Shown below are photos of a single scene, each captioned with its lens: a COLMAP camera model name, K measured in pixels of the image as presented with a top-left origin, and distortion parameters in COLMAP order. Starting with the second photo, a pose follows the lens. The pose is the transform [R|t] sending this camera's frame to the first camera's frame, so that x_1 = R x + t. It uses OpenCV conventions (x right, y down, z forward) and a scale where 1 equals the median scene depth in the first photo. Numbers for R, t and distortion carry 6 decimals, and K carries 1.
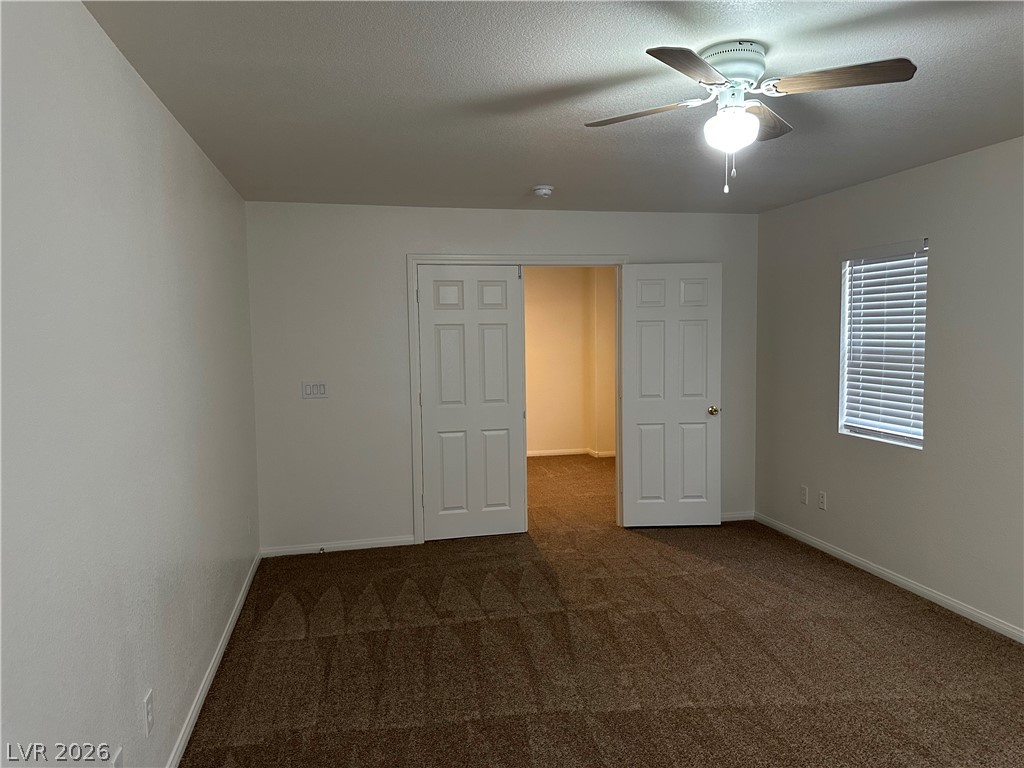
lens RADIAL K [[712.6, 0, 511.3], [0, 712.6, 387.9], [0, 0, 1]] dist [0.084107, -0.115809]
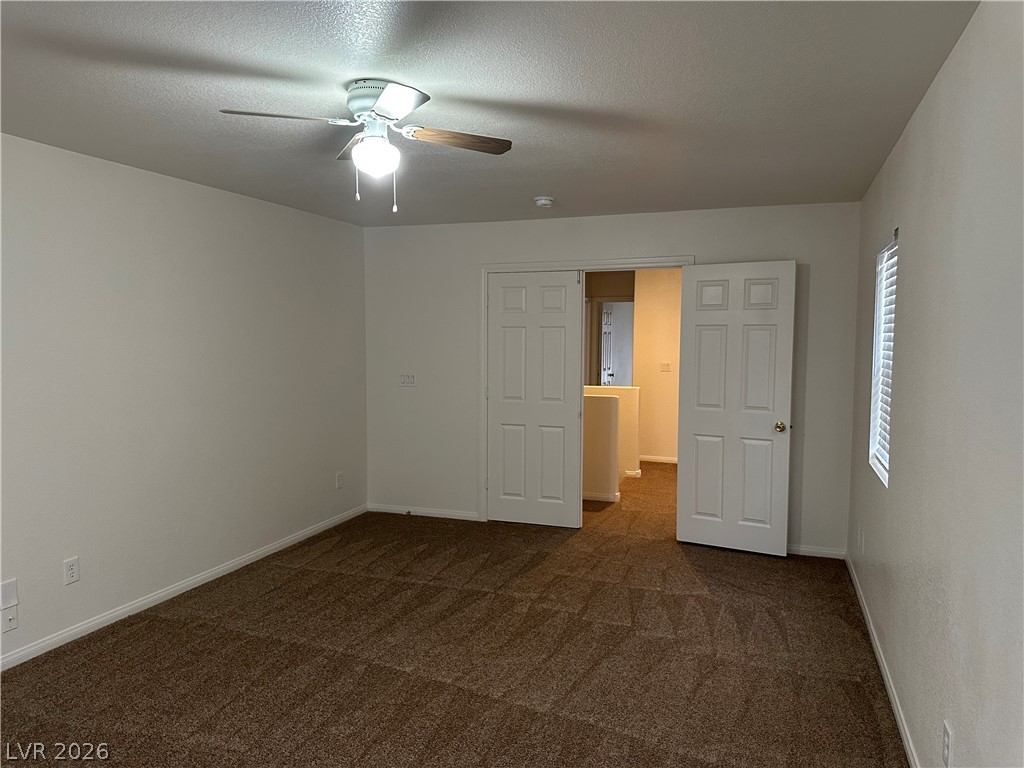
lens RADIAL K [[709.0, 0, 513.3], [0, 709.0, 391.6], [0, 0, 1]] dist [0.095447, -0.121453]
pose [[0.846879, 0.059884, -0.528403, 0.542005], [-0.056989, 0.998137, 0.021781, -0.014315], [0.528723, 0.011668, 0.848714, 0.082472]]
